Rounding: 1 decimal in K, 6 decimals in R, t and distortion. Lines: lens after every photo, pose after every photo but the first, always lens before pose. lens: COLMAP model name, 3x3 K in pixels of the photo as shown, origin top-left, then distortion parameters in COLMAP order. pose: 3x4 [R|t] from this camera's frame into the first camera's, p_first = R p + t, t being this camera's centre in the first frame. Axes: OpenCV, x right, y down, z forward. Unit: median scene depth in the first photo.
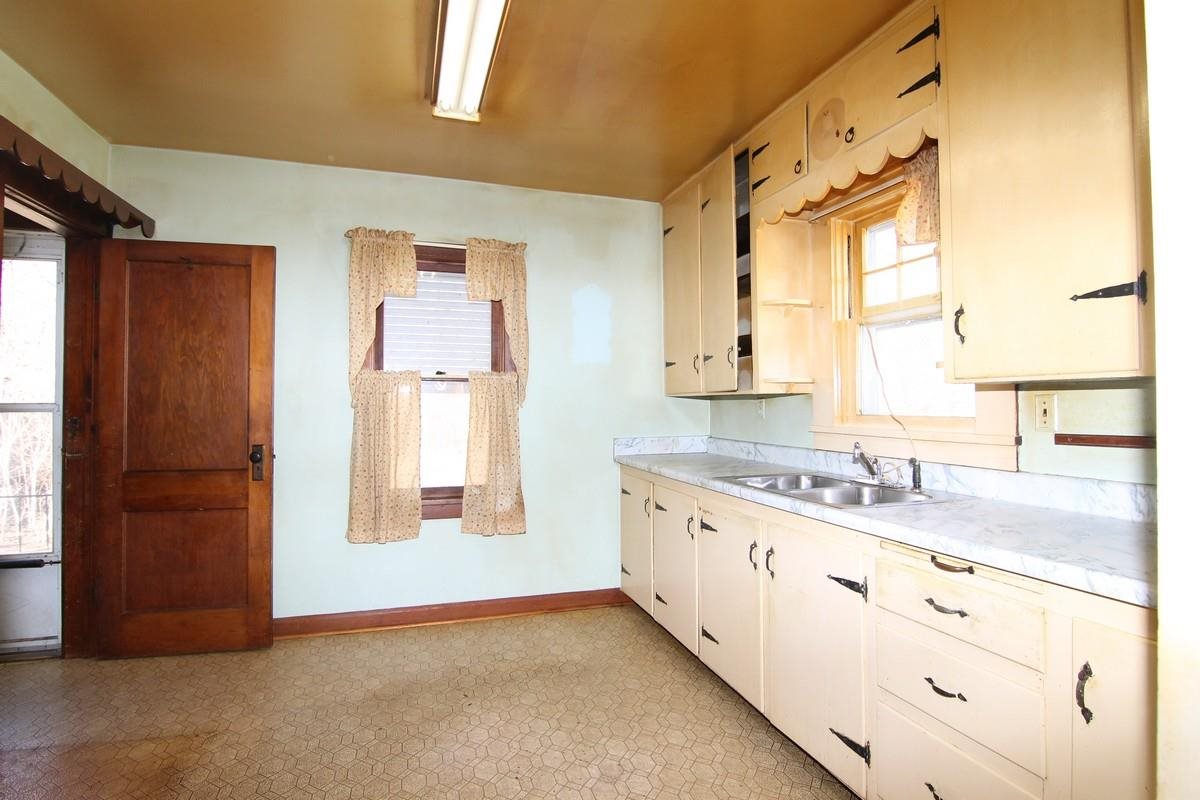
lens RADIAL K [[618.8, 0, 602.6], [0, 618.8, 392.9], [0, 0, 1]] dist [0.001353, -0.013683]
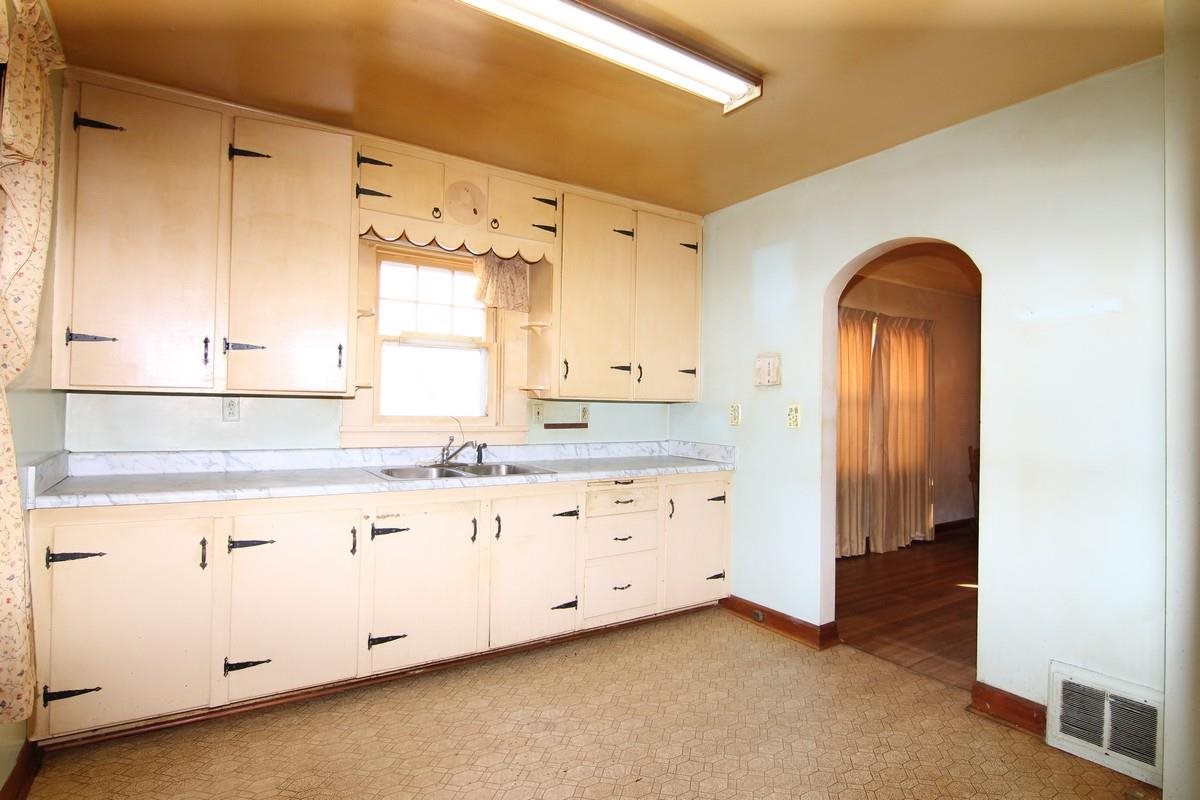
lens RADIAL K [[618.8, 0, 602.6], [0, 618.8, 392.9], [0, 0, 1]] dist [0.001353, -0.013683]
pose [[-0.274279, 0.016206, 0.961514, -0.991346], [-0.036626, 0.998956, -0.027285, 0.010233], [-0.960953, -0.042700, -0.273399, 1.061632]]
